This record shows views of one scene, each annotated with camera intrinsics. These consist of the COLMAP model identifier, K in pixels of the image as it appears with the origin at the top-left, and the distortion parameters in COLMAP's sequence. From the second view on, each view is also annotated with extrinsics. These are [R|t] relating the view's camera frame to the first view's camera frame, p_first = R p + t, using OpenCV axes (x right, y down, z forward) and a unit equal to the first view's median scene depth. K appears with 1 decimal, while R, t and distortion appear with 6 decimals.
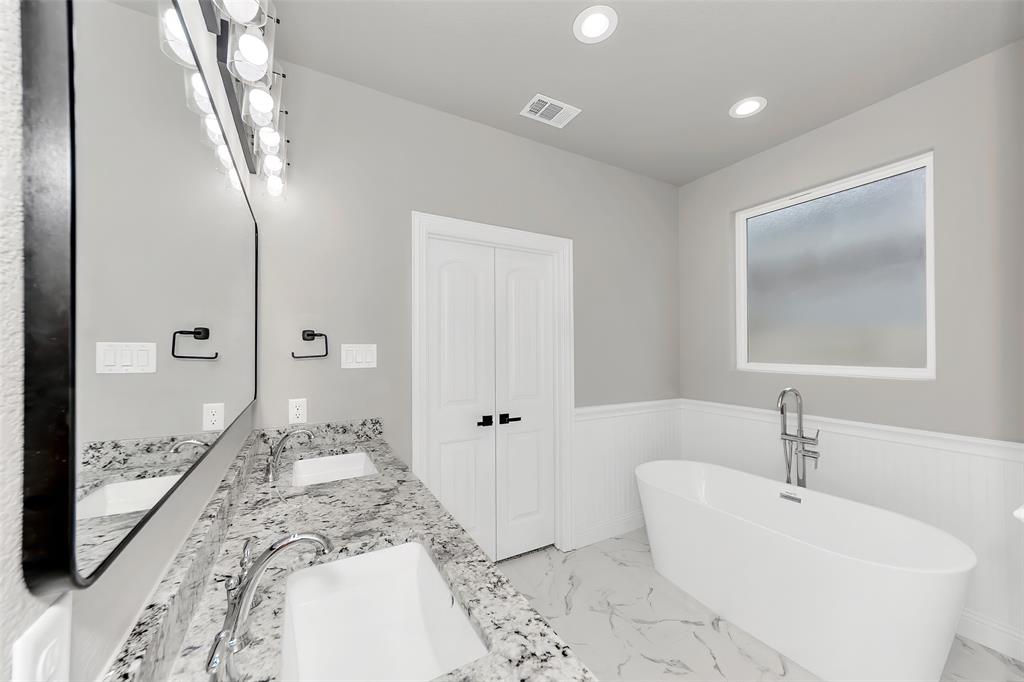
lens RADIAL K [[373.1, 0, 510.0], [0, 373.1, 346.3], [0, 0, 1]] dist [0.001412, 0.000554]
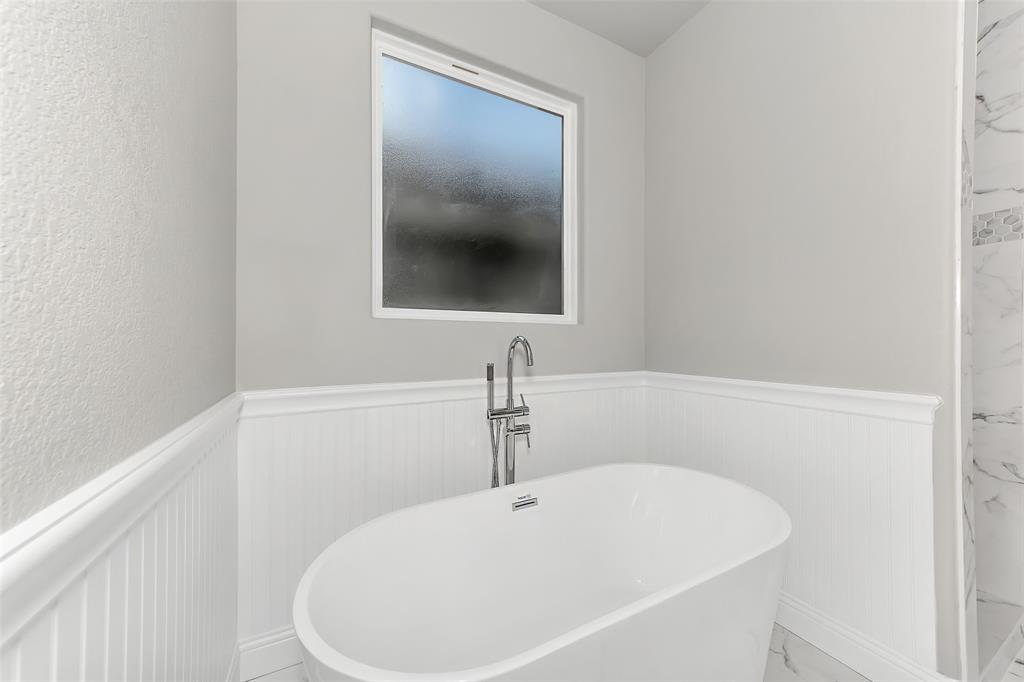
lens RADIAL K [[373.1, 0, 516.2], [0, 373.1, 341.6], [0, 0, 1]] dist [0.001412, 0.000554]
pose [[0.007825, 0.004558, 0.999959, 0.150918], [-0.008926, 0.999950, -0.004488, 0.213539], [-0.999930, -0.008891, 0.007866, 1.770796]]
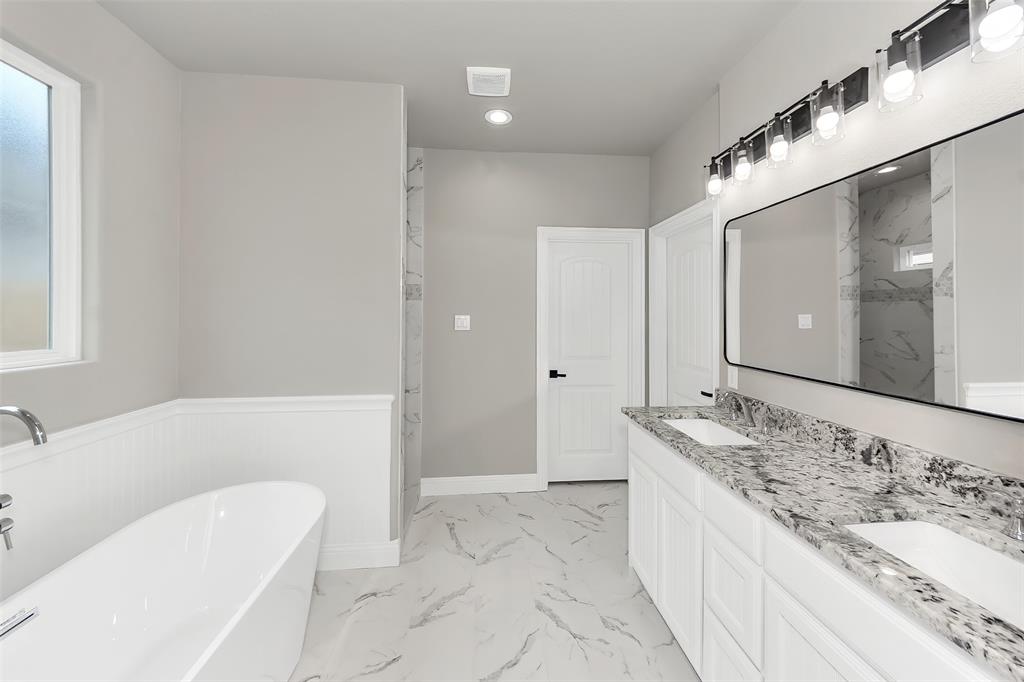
lens RADIAL K [[373.1, 0, 512.1], [0, 373.1, 309.4], [0, 0, 1]] dist [0.001412, 0.000554]
pose [[-0.913224, -0.000823, 0.407456, -0.112939], [-0.006762, 0.999891, -0.013136, -0.021899], [-0.407401, -0.014751, -0.913130, 2.074000]]
